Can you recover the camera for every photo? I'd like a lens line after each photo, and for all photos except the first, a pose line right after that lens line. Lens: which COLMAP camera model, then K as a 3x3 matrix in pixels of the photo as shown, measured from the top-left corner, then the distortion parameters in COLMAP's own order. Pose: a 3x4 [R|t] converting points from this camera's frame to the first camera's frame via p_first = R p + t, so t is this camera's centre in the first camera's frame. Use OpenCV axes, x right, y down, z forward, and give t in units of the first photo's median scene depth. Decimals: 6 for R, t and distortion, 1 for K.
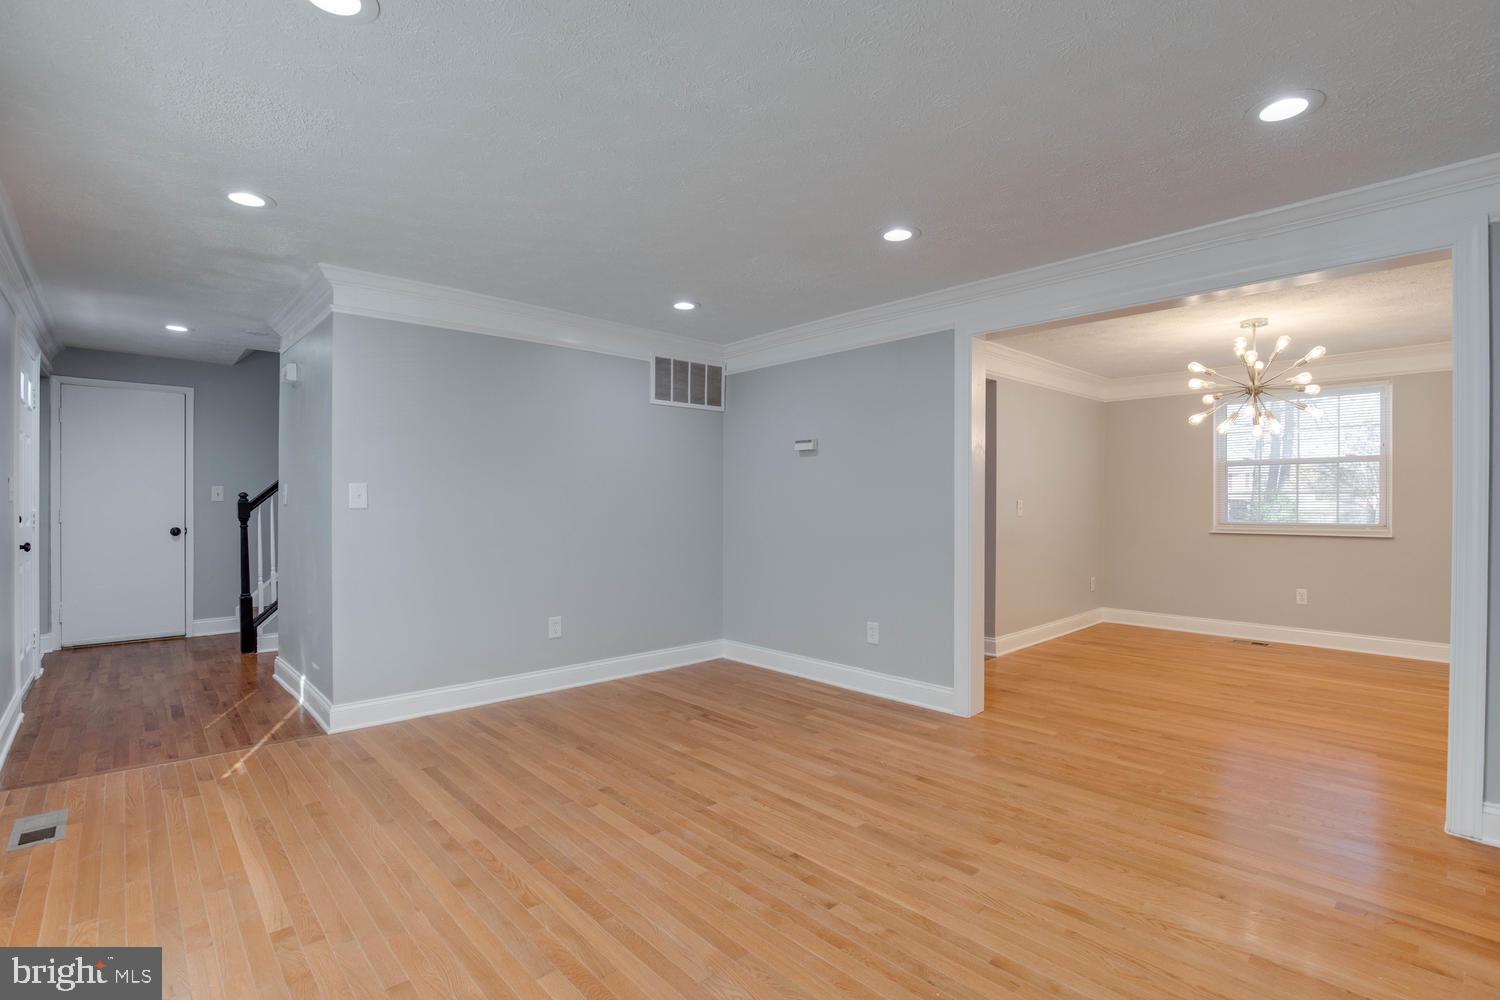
lens RADIAL K [[703.7, 0, 754.6], [0, 703.7, 500.7], [0, 0, 1]] dist [-0.024457, 0.000478]
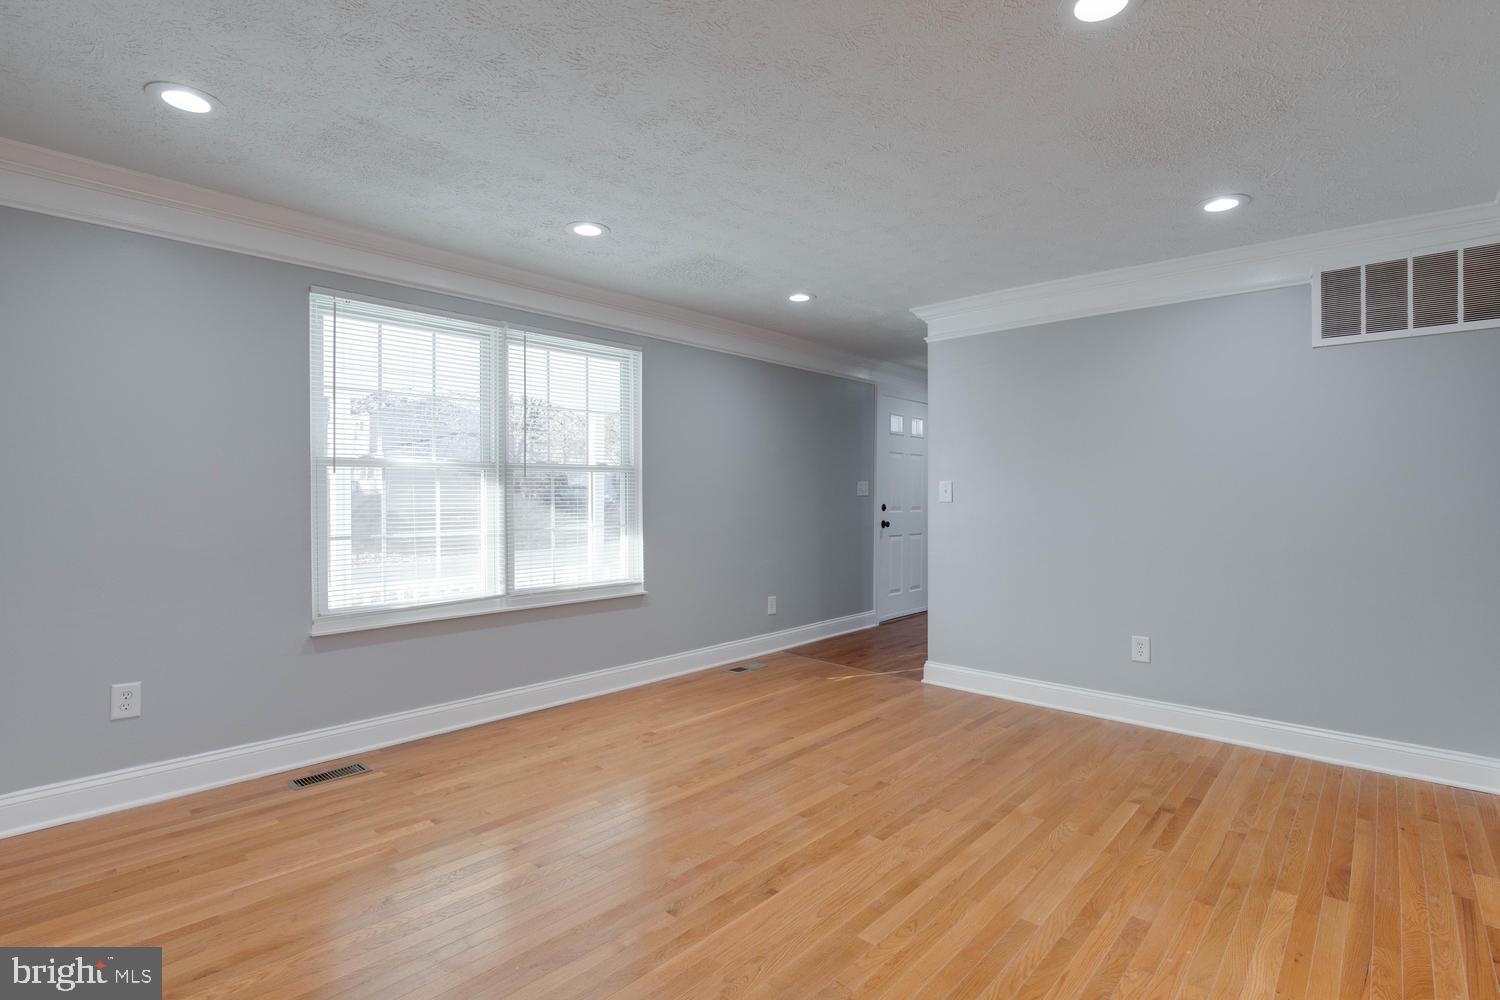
lens RADIAL K [[703.7, 0, 755.8], [0, 703.7, 499.0], [0, 0, 1]] dist [-0.024457, 0.000478]
pose [[0.079905, 0.002904, -0.996798, 0.705951], [-0.003148, 0.999992, 0.002661, 0.004126], [0.996797, 0.002925, 0.079914, 0.680142]]
